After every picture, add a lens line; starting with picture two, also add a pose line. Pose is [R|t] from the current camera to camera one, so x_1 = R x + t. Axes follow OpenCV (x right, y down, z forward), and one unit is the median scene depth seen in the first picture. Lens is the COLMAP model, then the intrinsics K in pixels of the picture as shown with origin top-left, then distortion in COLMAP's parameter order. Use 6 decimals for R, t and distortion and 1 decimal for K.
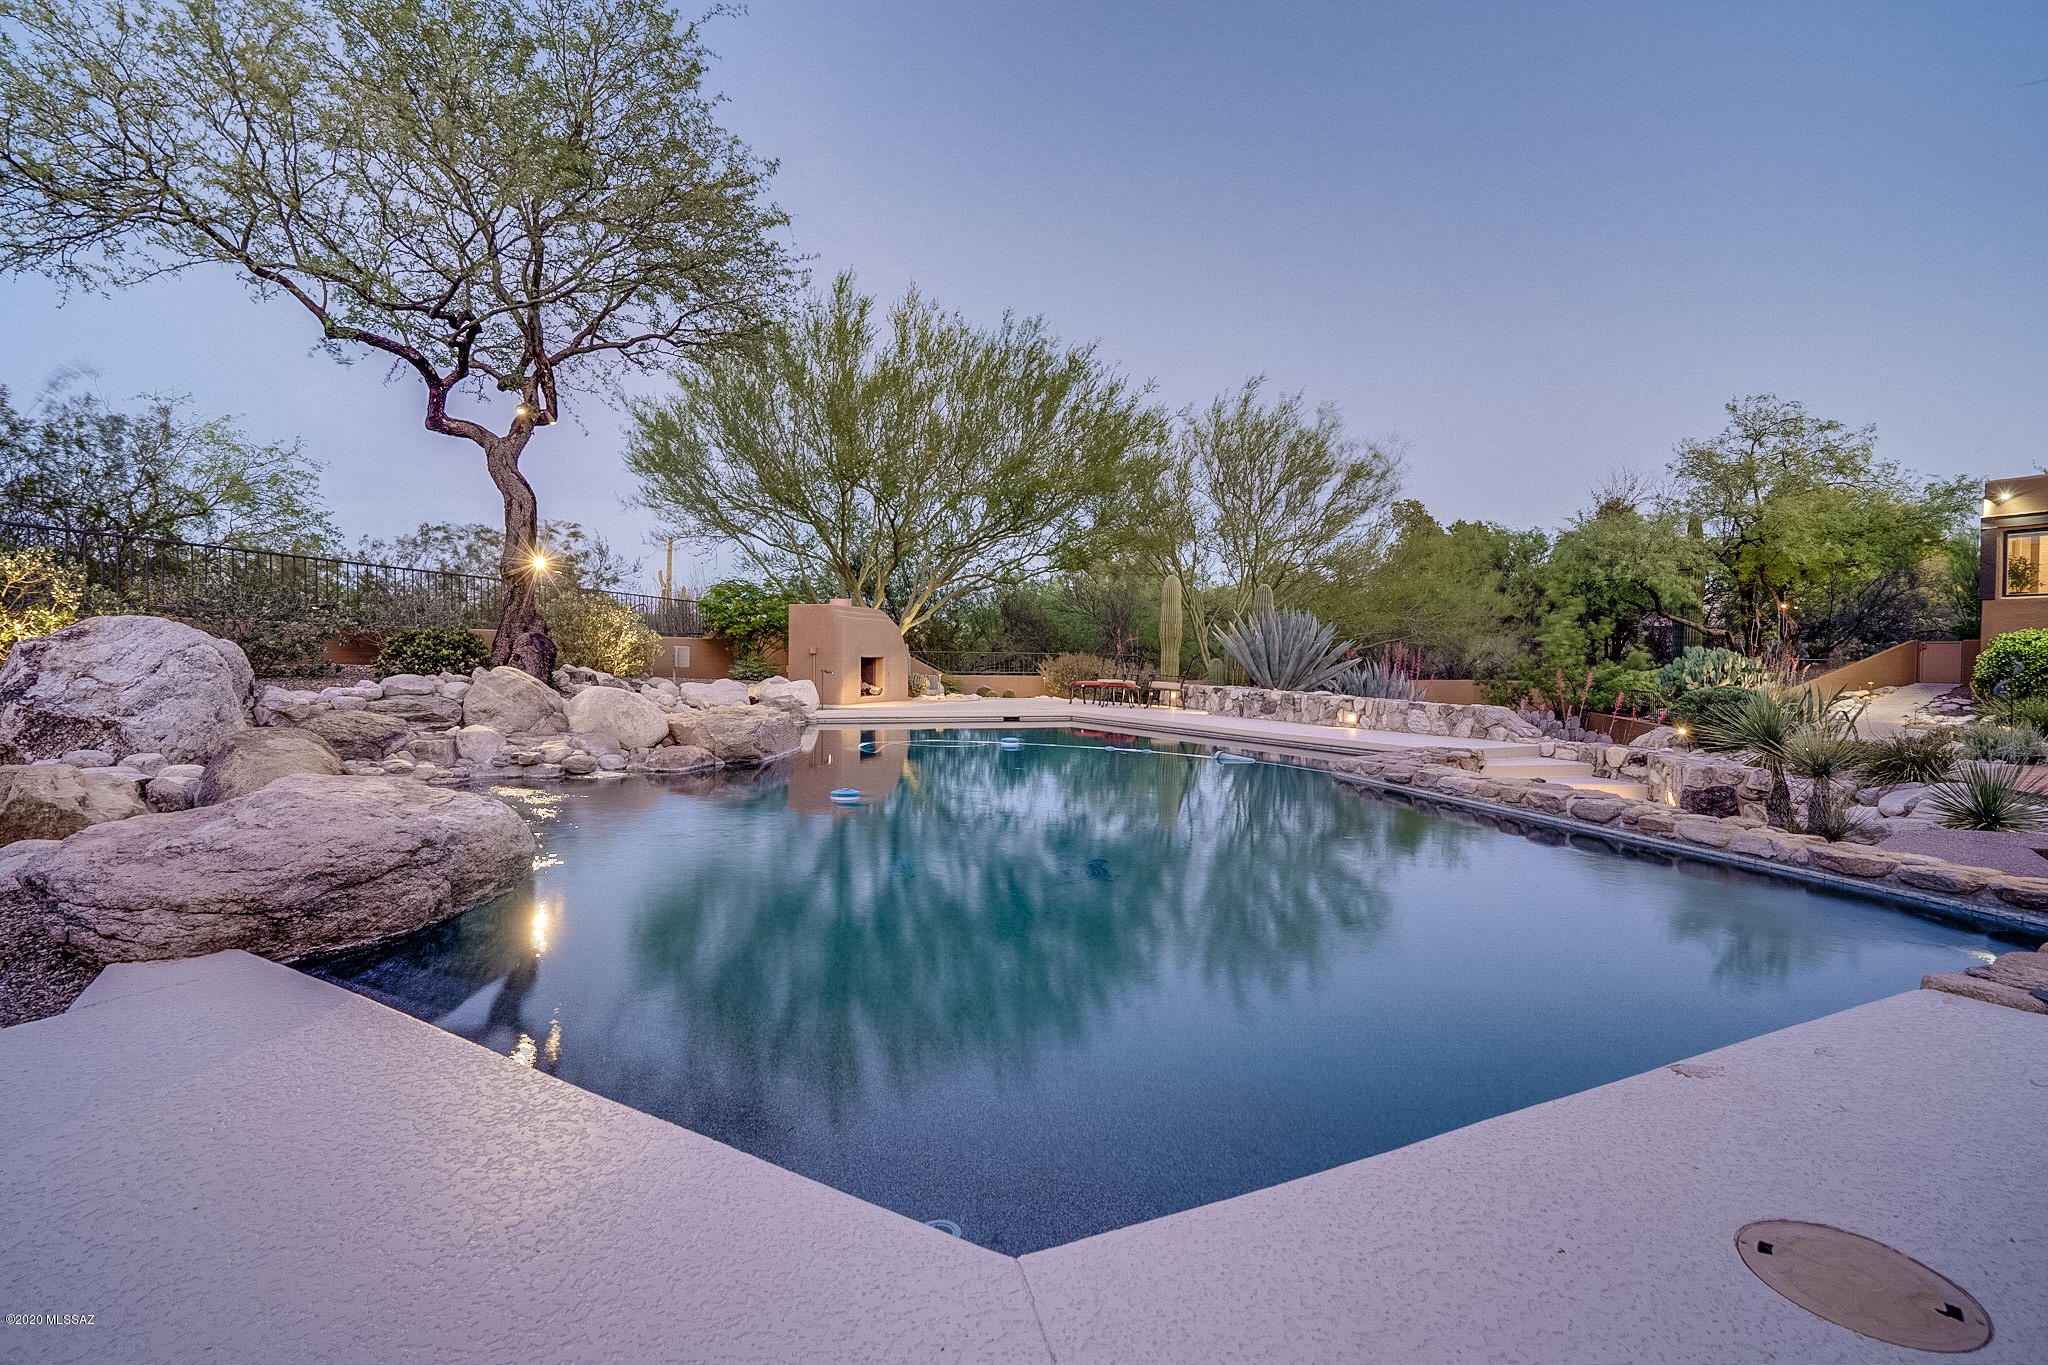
lens RADIAL K [[955.8, 0, 1016.9], [0, 955.8, 666.9], [0, 0, 1]] dist [-0.035696, 0.015151]
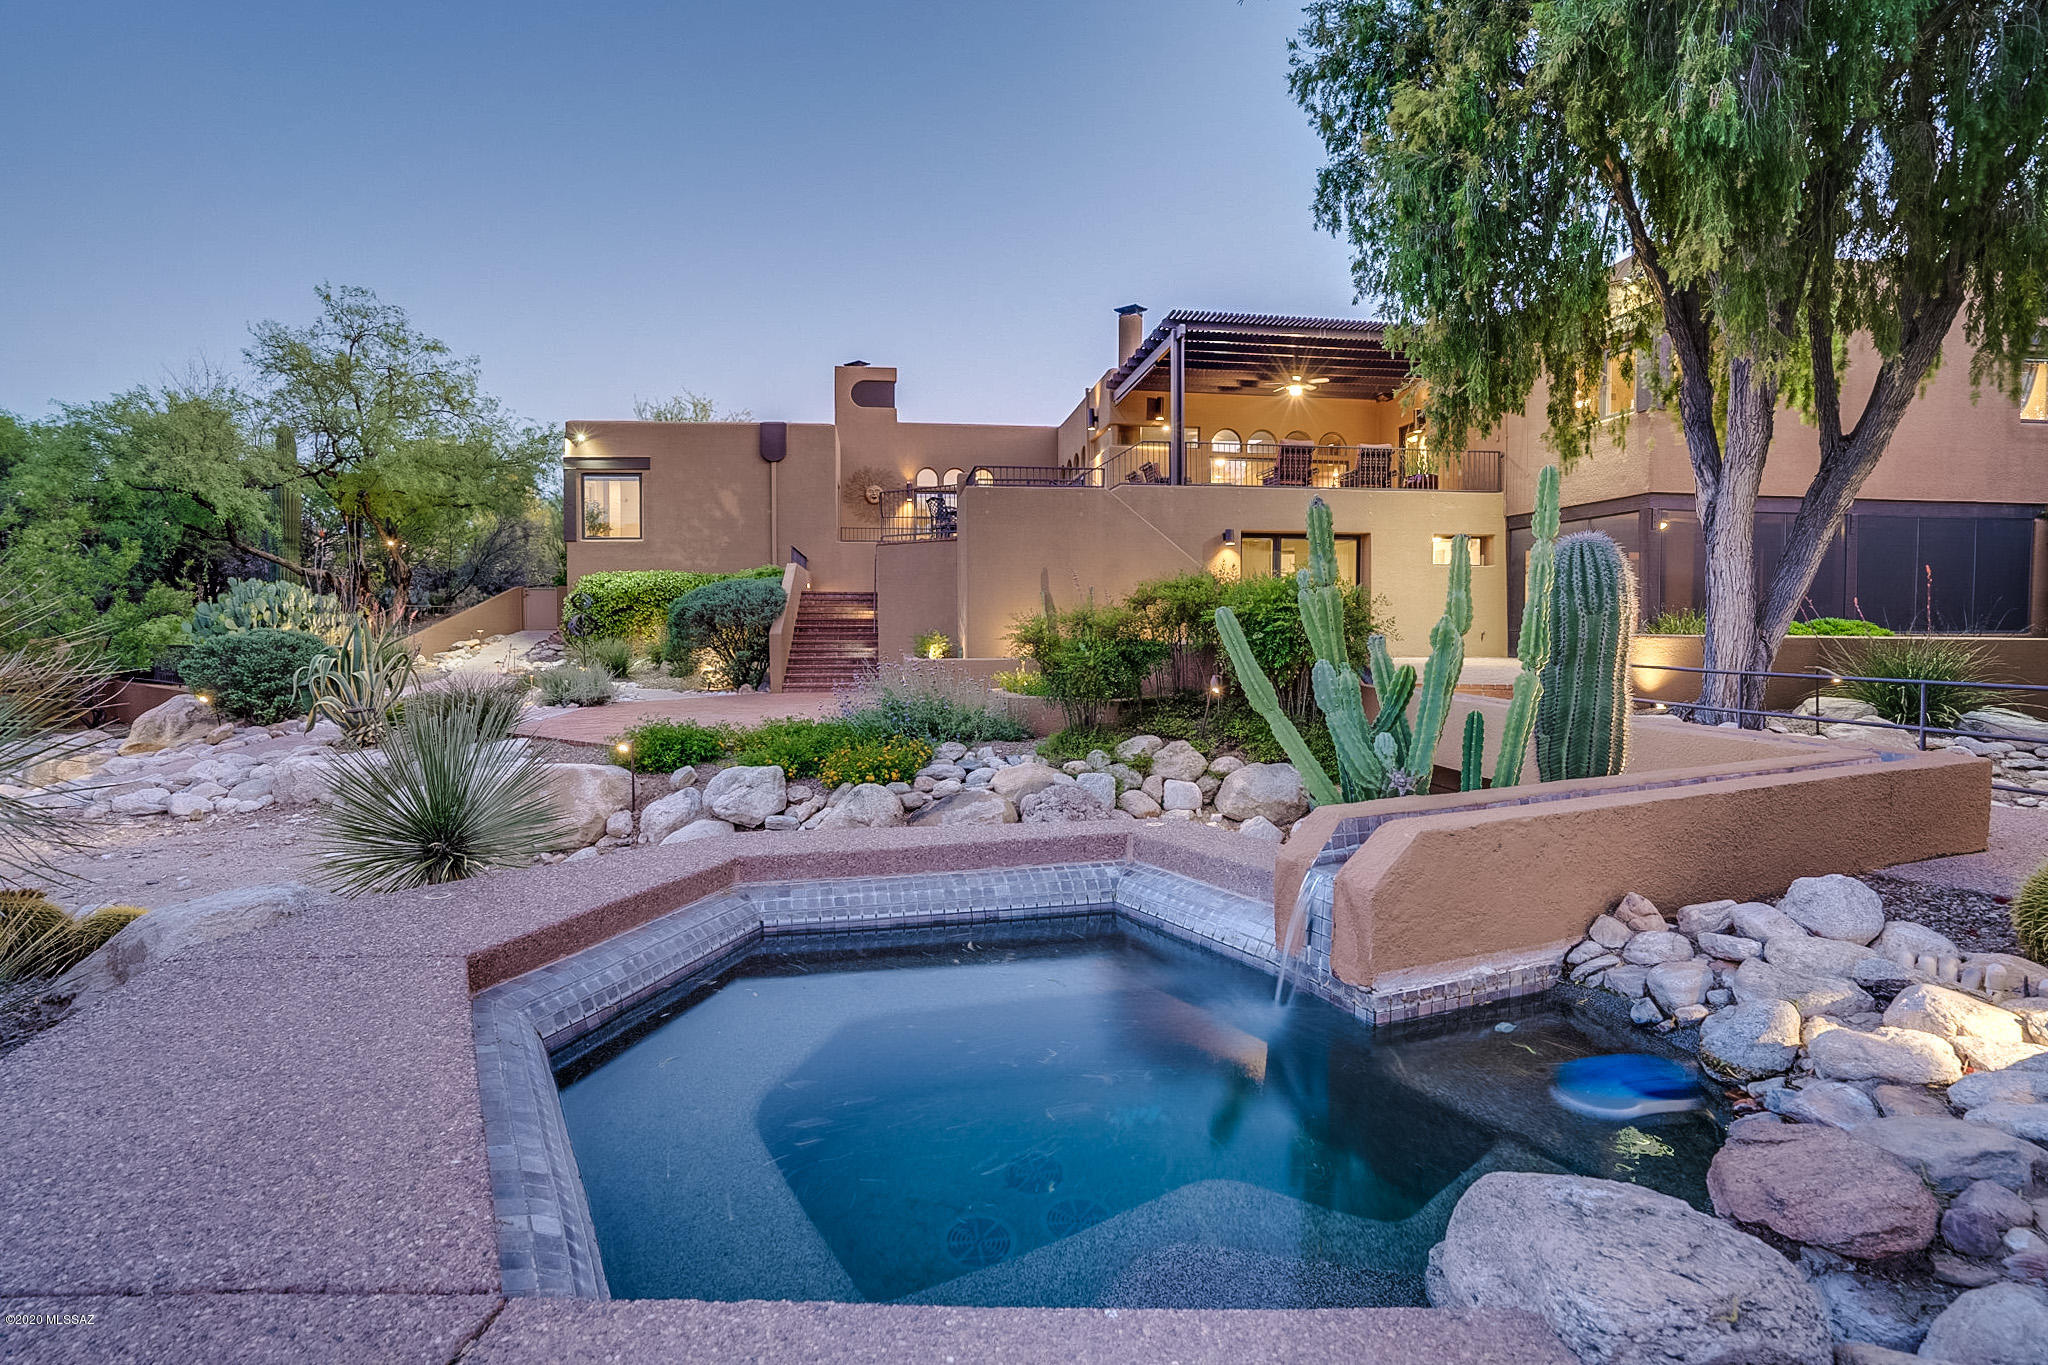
lens RADIAL K [[955.8, 0, 1016.9], [0, 955.8, 666.9], [0, 0, 1]] dist [-0.035696, 0.015151]
pose [[0.344796, -0.046932, 0.937504, 0.216988], [0.015505, 0.998898, 0.044303, 0.019067], [-0.938549, -0.000740, 0.345144, 0.181632]]
